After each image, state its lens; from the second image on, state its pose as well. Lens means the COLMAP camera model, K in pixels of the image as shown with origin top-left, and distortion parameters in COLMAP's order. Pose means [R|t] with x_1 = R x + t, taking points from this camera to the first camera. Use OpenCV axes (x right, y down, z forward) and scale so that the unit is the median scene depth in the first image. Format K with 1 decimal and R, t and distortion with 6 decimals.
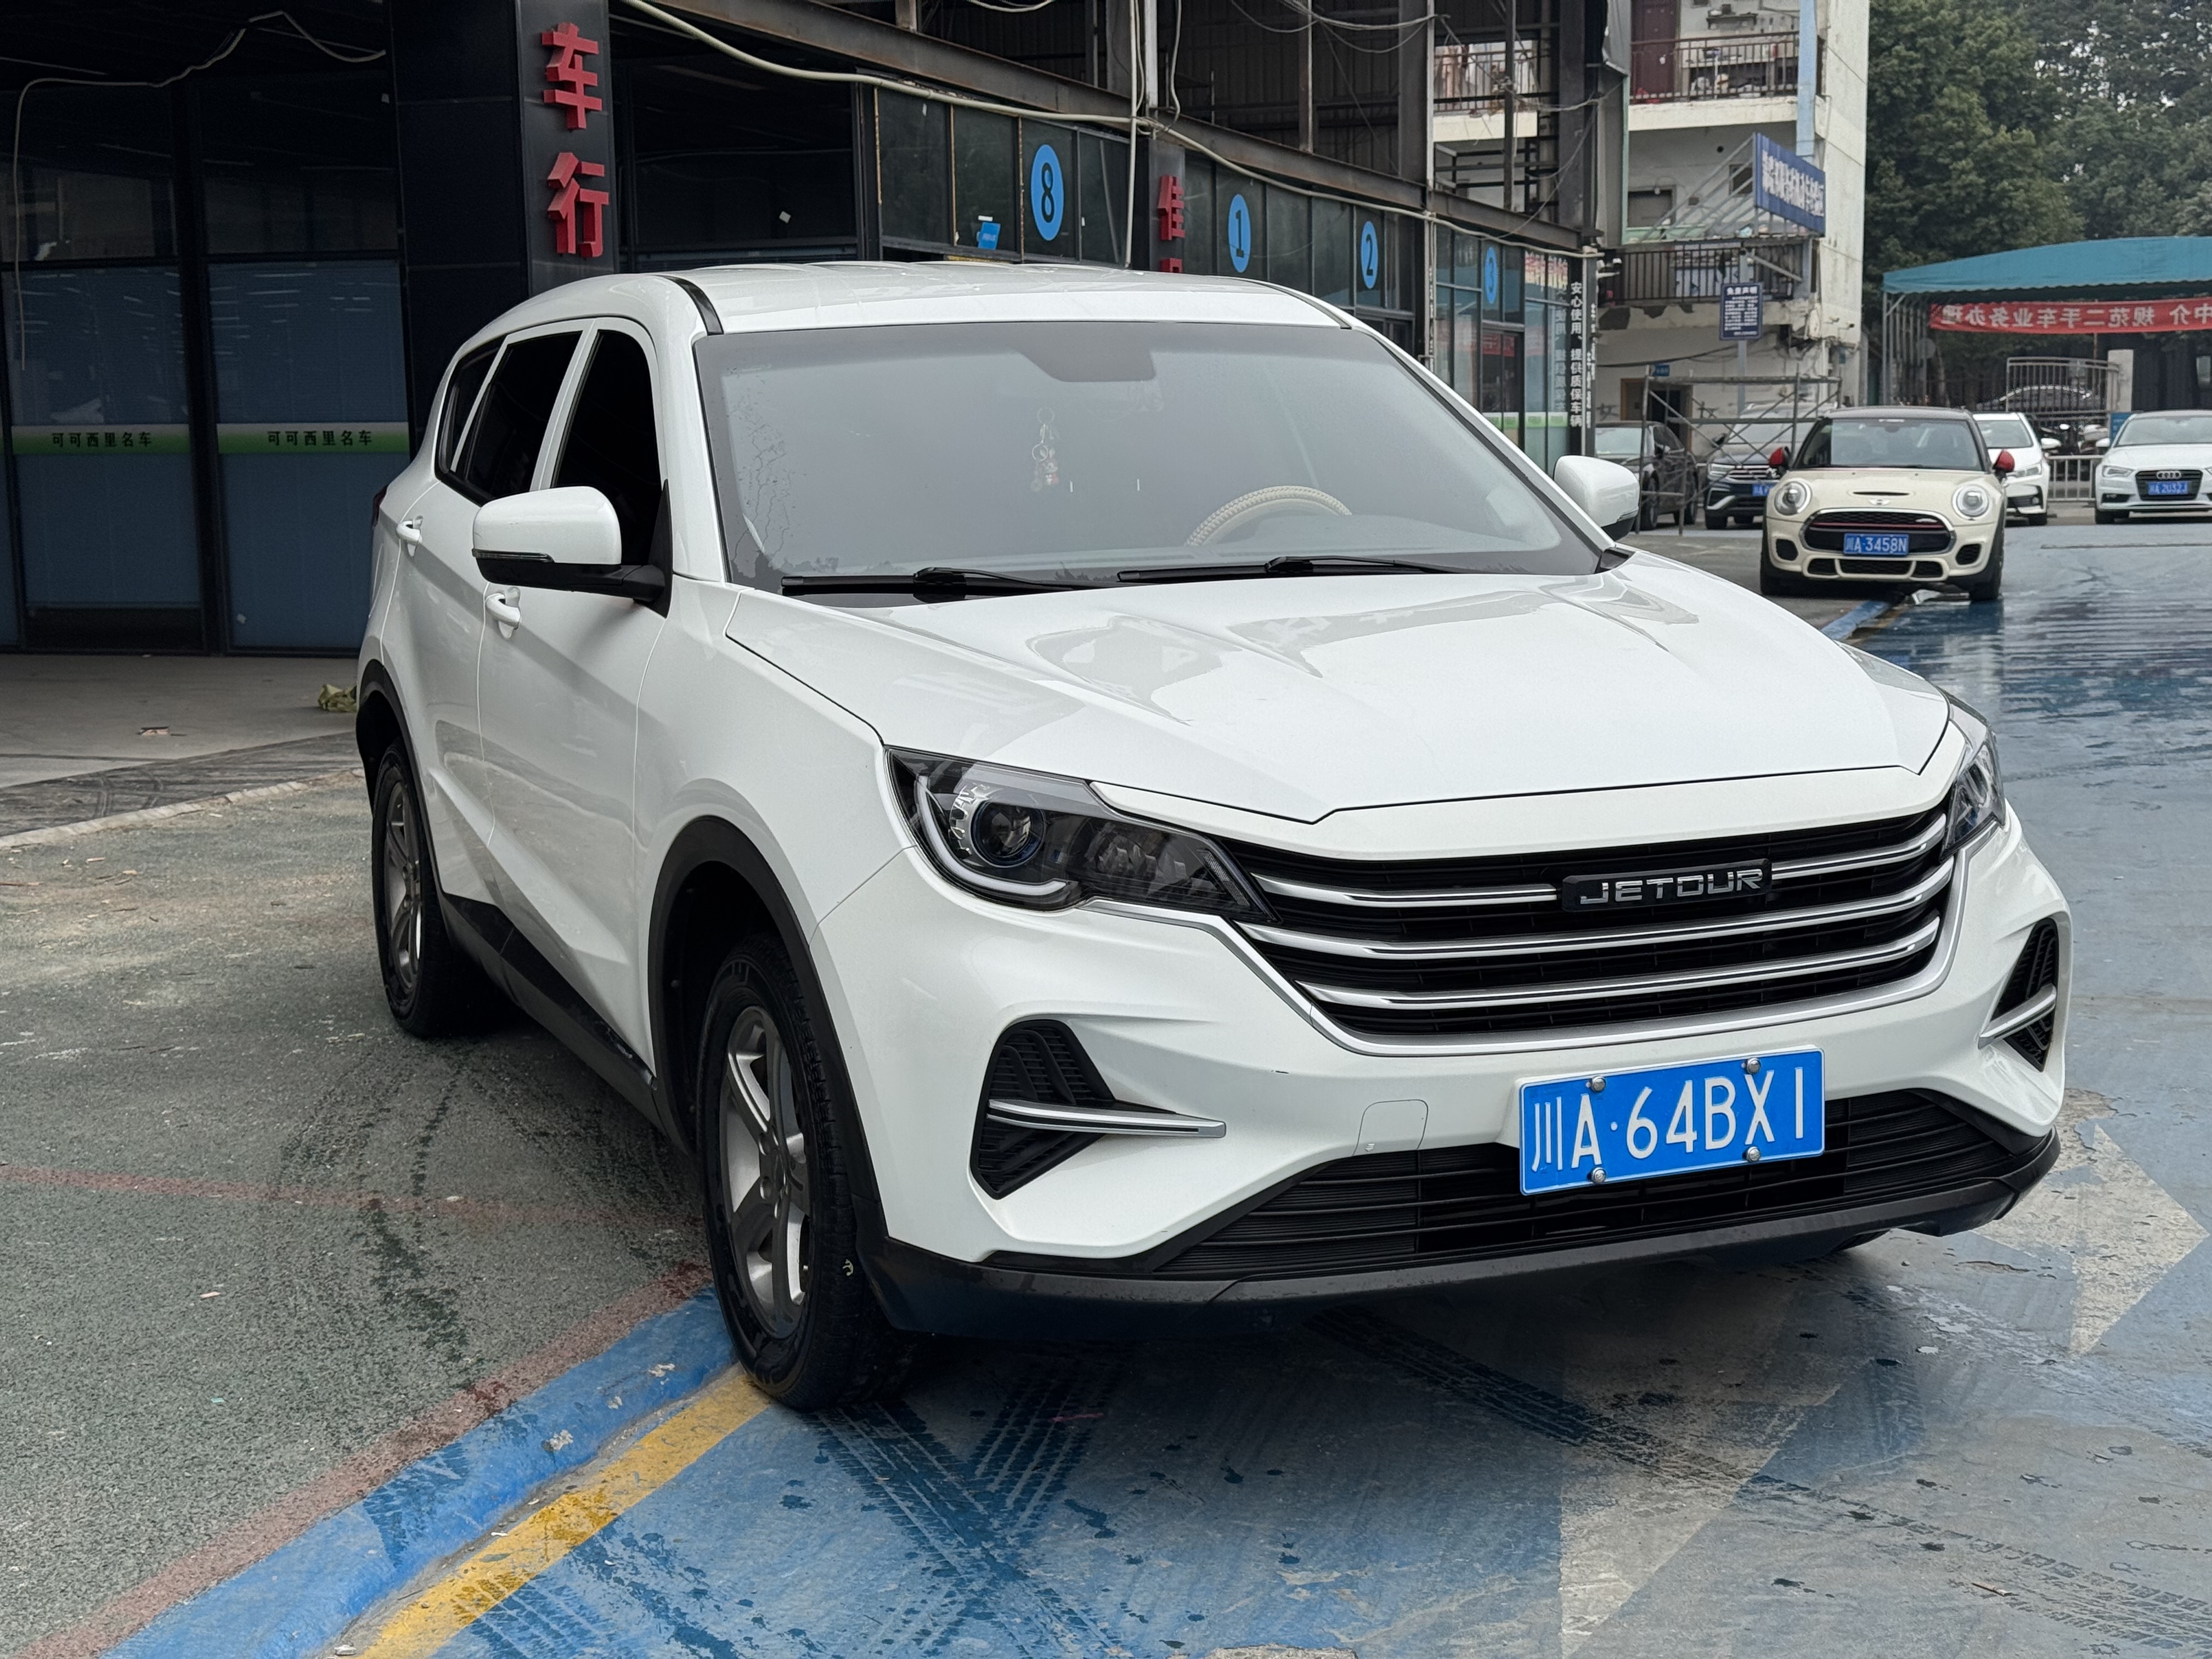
lens RADIAL K [[3062.5, 0, 1106.0], [0, 3062.5, 829.5], [0, 0, 1]] dist [0.170977, -0.423993]
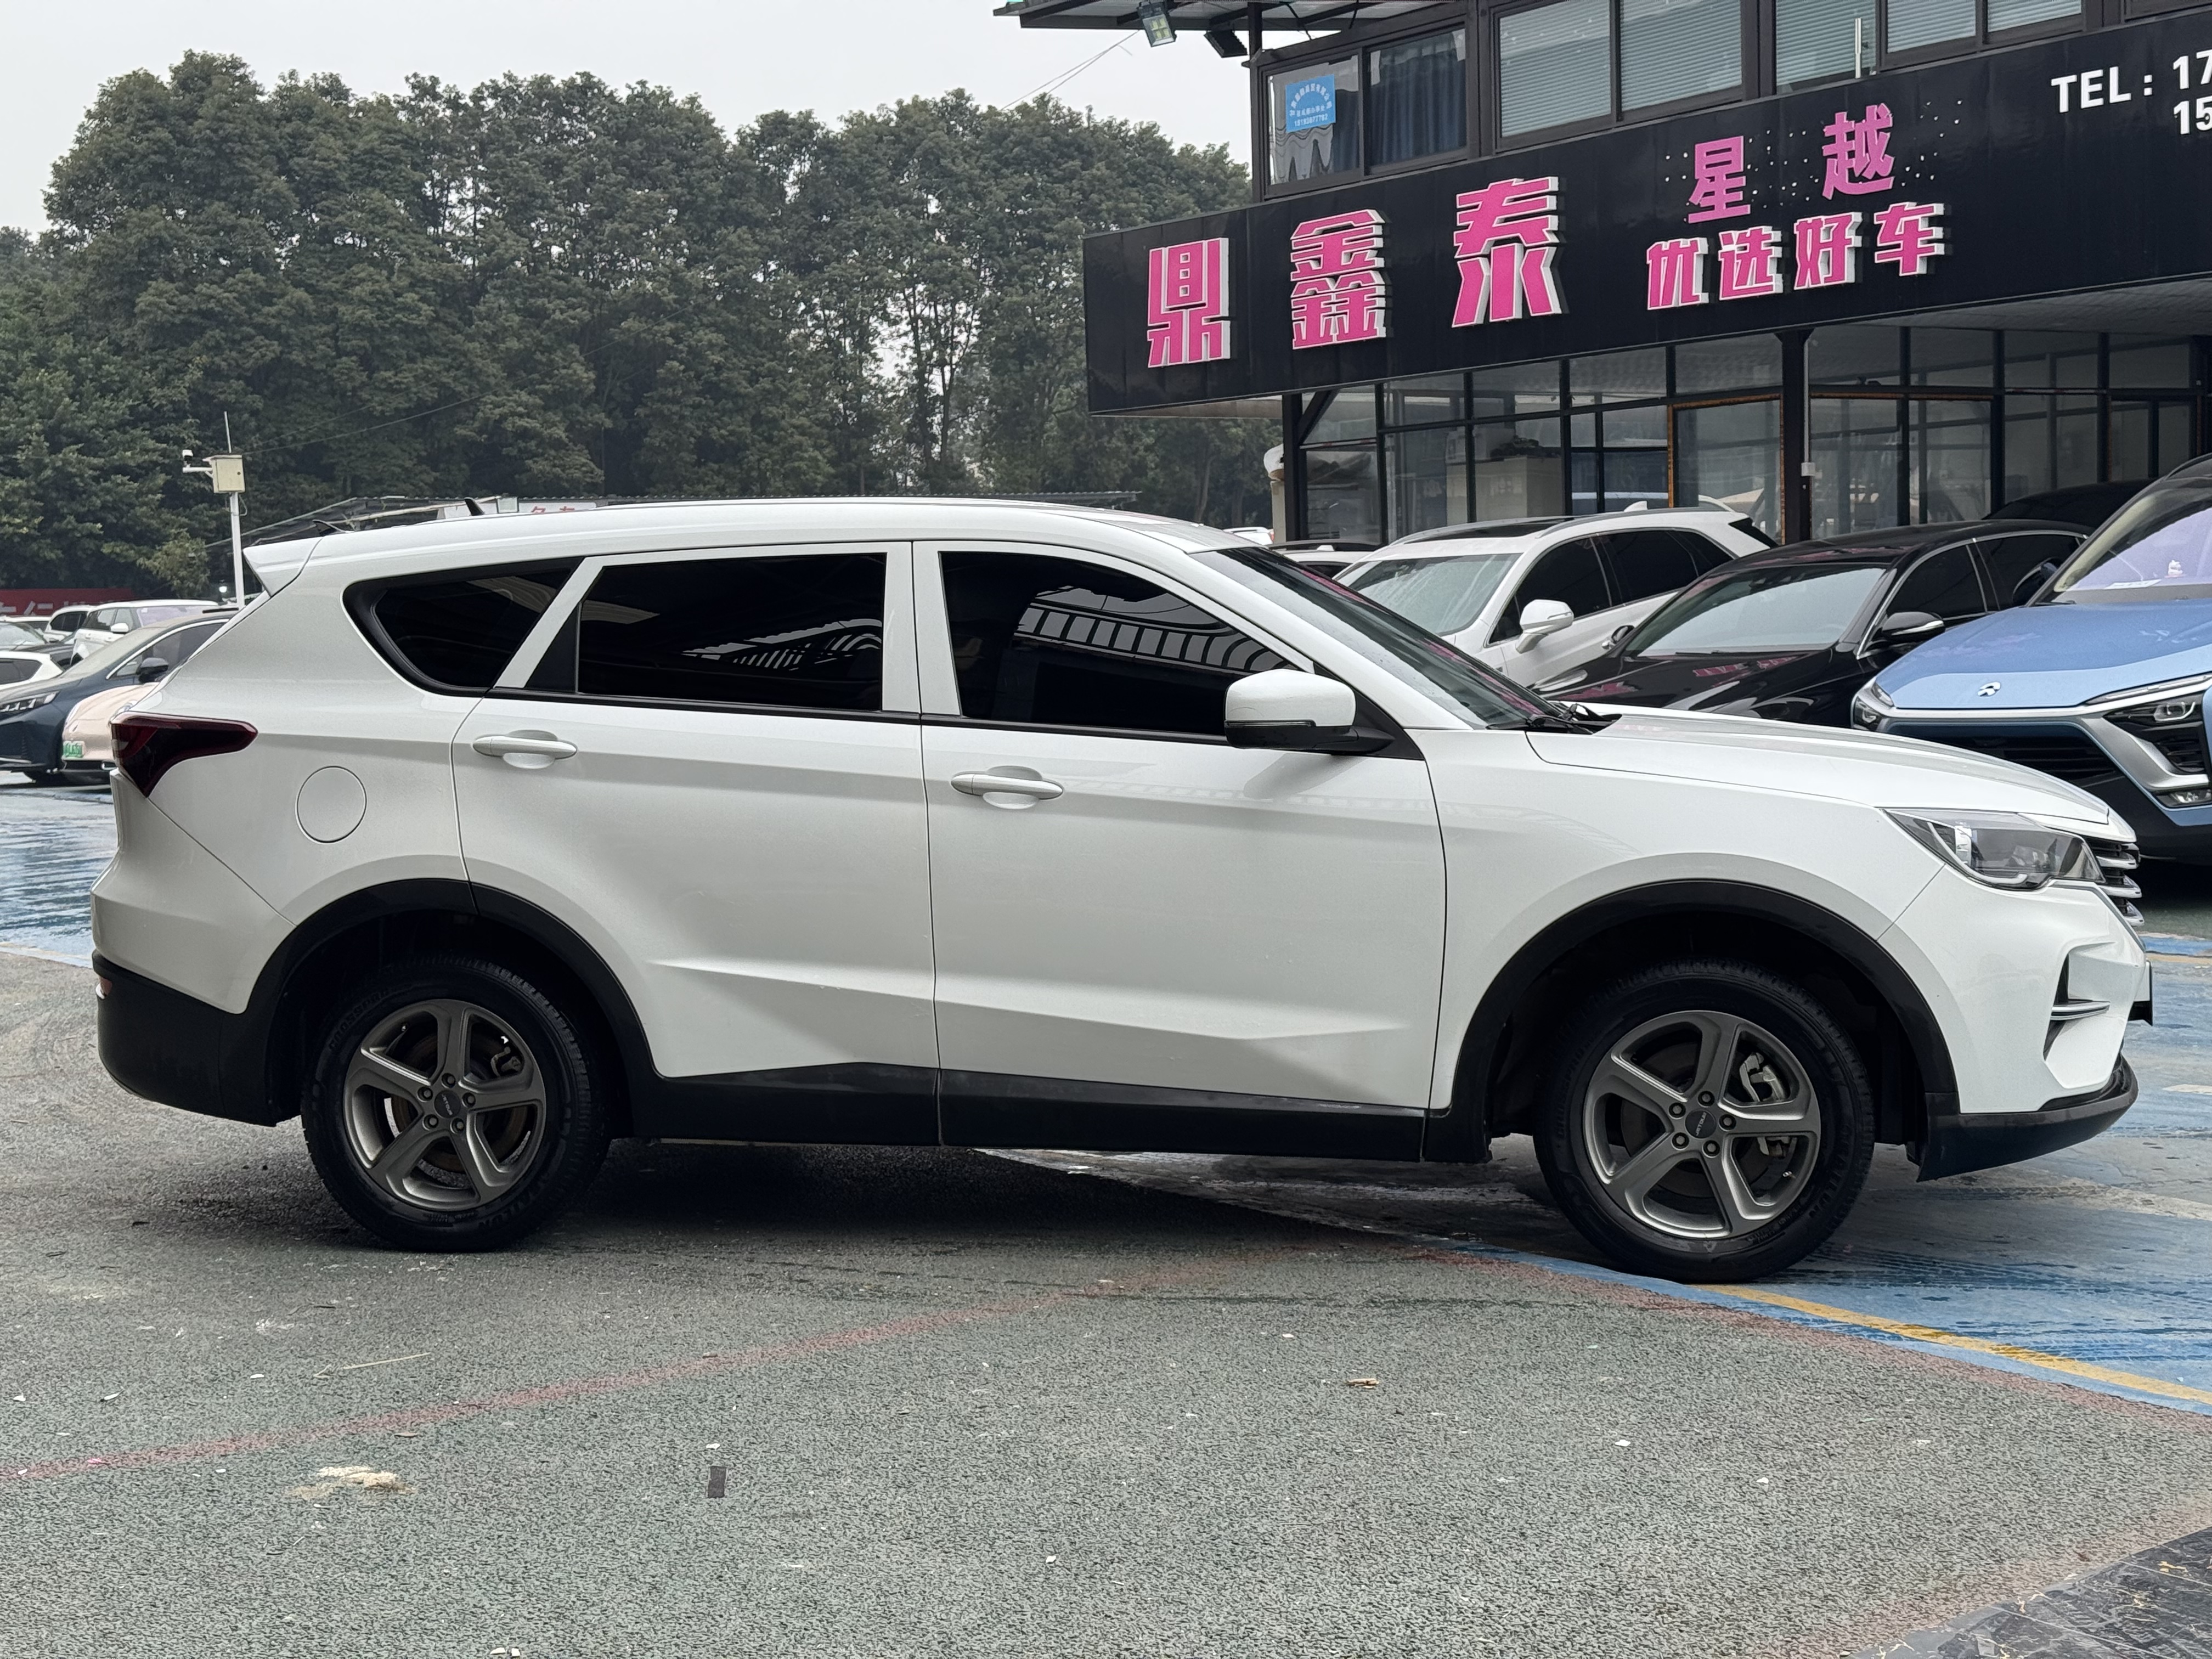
lens RADIAL K [[3062.5, 0, 1106.0], [0, 3062.5, 829.5], [0, 0, 1]] dist [0.170977, -0.423993]
pose [[0.582828, -0.069574, 0.809612, -1.821153], [0.135662, 0.990676, -0.012527, -0.057610], [-0.801191, 0.117135, 0.586832, 0.463267]]
